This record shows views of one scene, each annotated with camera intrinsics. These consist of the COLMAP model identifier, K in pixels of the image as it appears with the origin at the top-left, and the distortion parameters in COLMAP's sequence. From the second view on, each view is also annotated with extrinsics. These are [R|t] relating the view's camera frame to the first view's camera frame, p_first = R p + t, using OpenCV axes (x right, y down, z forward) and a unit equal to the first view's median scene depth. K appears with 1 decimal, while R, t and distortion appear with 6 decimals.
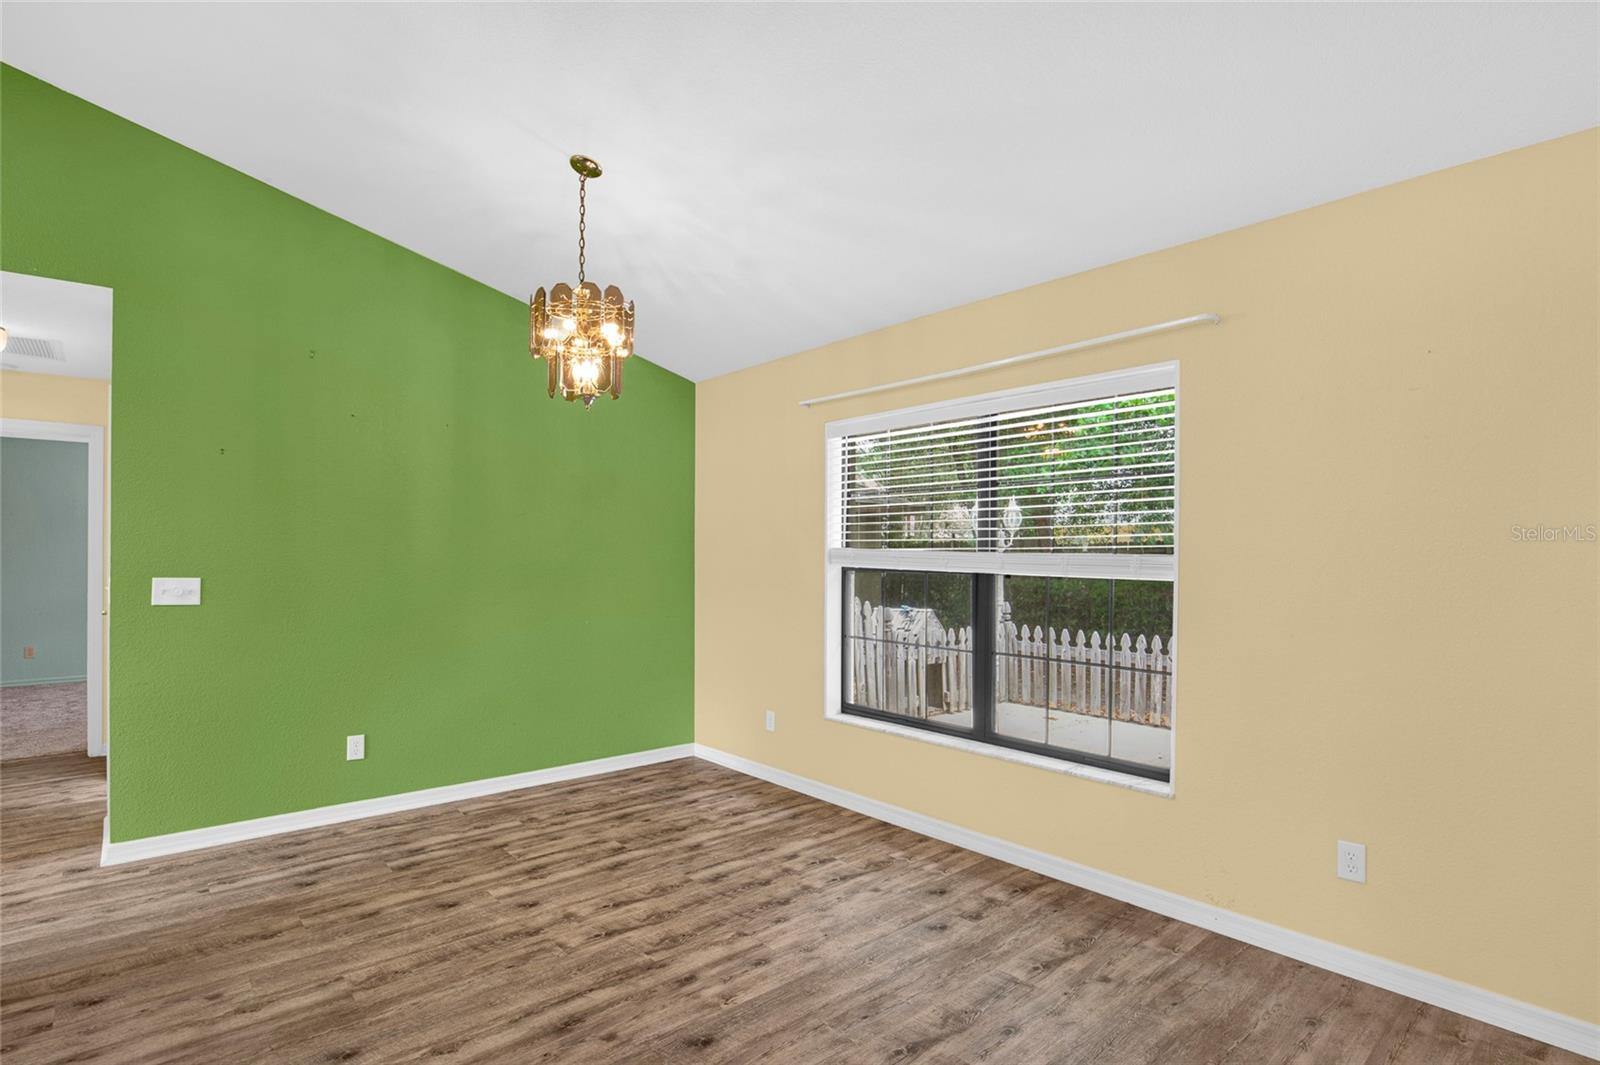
lens RADIAL K [[776.6, 0, 802.6], [0, 776.6, 561.4], [0, 0, 1]] dist [-0.027731, 0.000096]
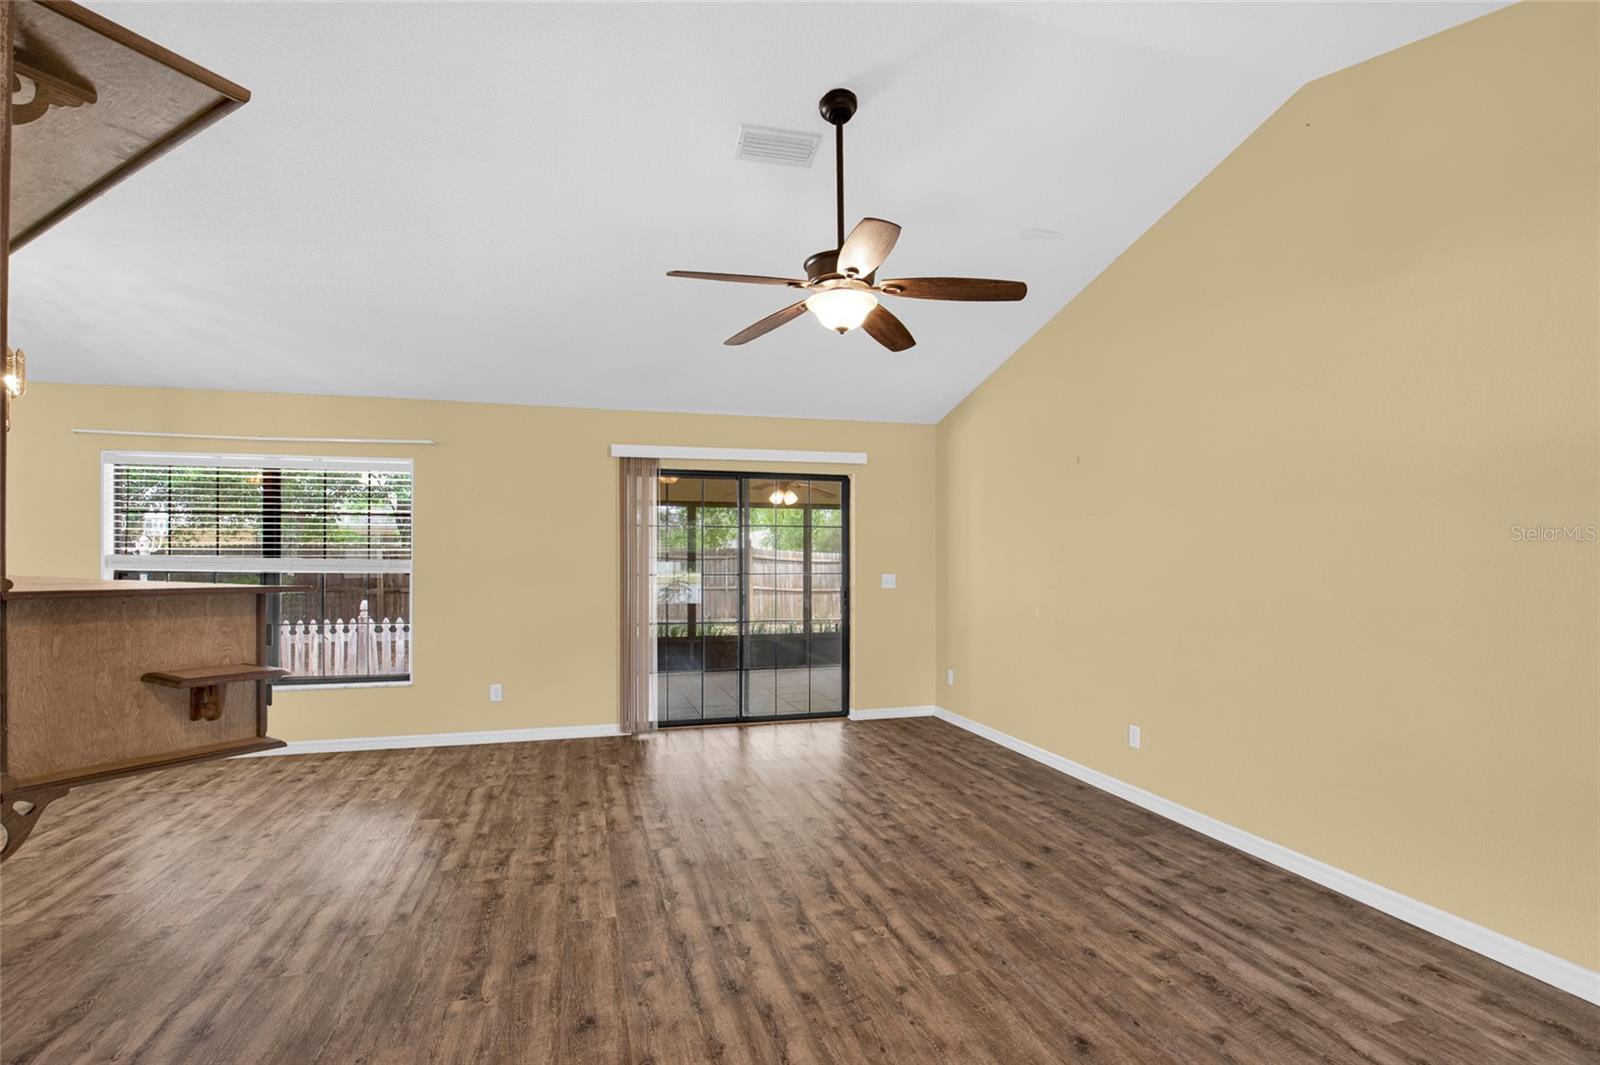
lens RADIAL K [[753.6, 0, 801.5], [0, 753.6, 544.7], [0, 0, 1]] dist [-0.027321, 0.000874]
pose [[0.416070, 0.015753, 0.909196, -0.775208], [0.006256, 0.999777, -0.020186, -0.004950], [-0.909311, 0.014086, 0.415878, -0.635276]]
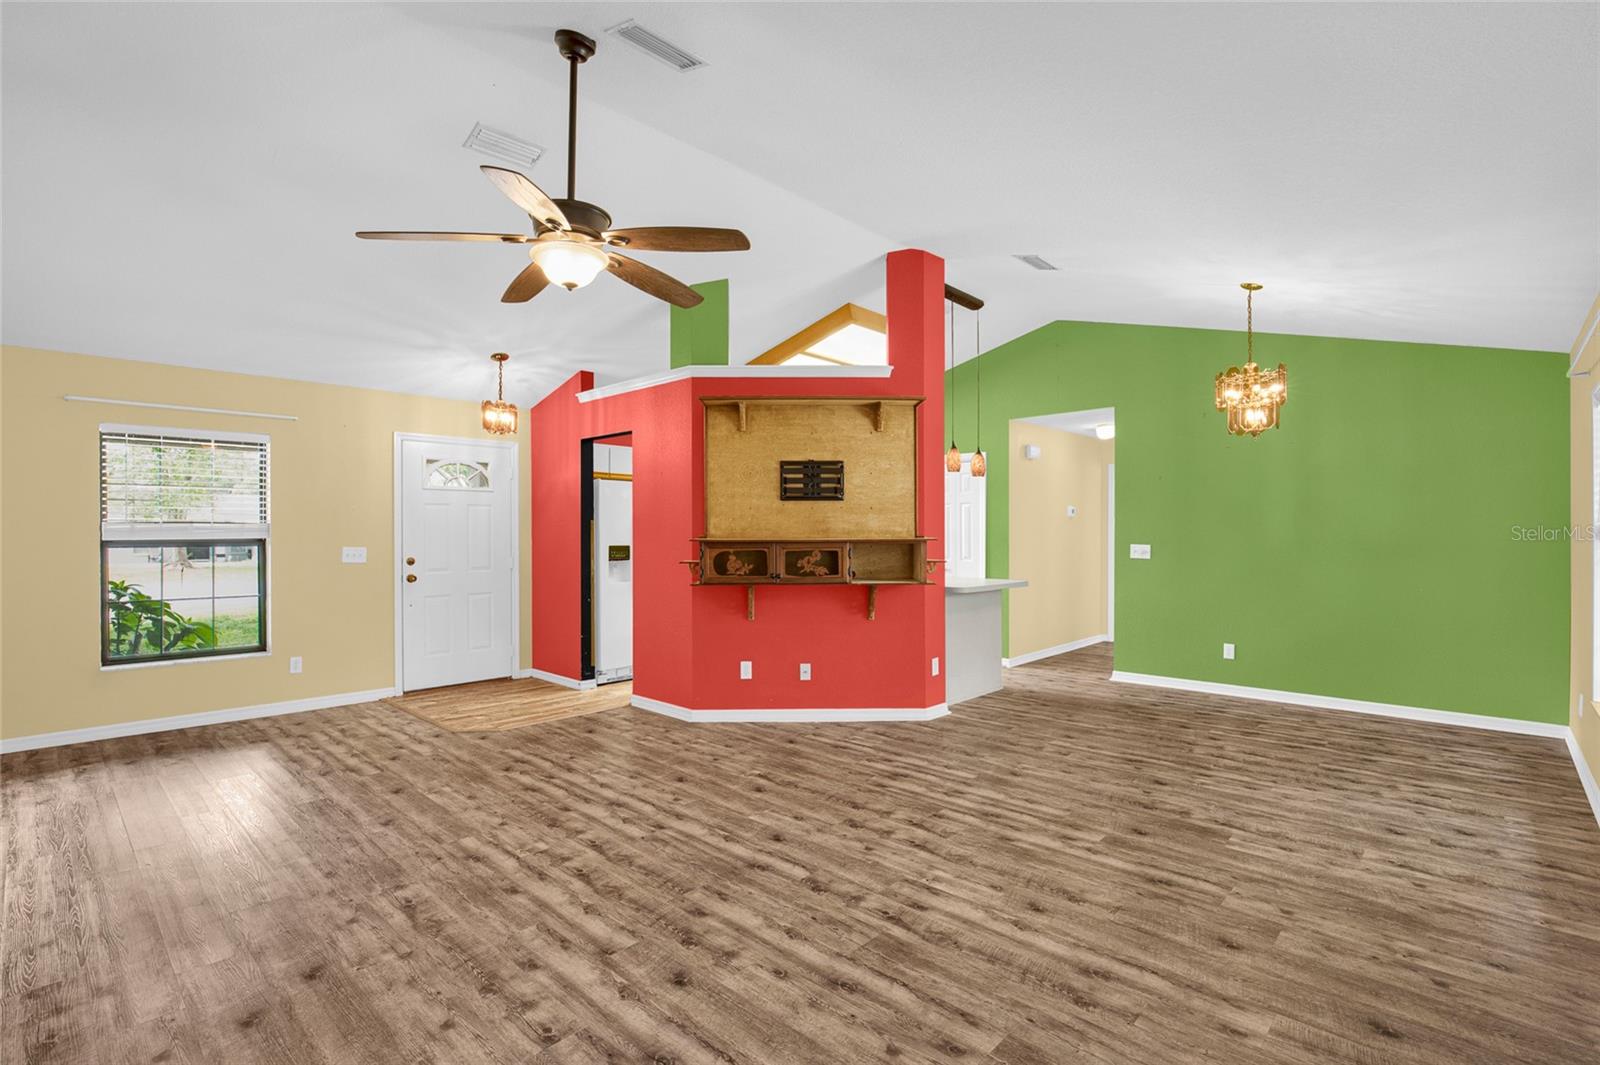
lens RADIAL K [[753.6, 0, 801.5], [0, 753.6, 544.7], [0, 0, 1]] dist [-0.027321, 0.000874]
pose [[0.092857, 0.013211, -0.995592, 1.139934], [-0.004086, 0.999909, 0.012887, 0.000275], [0.995671, 0.002871, 0.092902, -0.058298]]
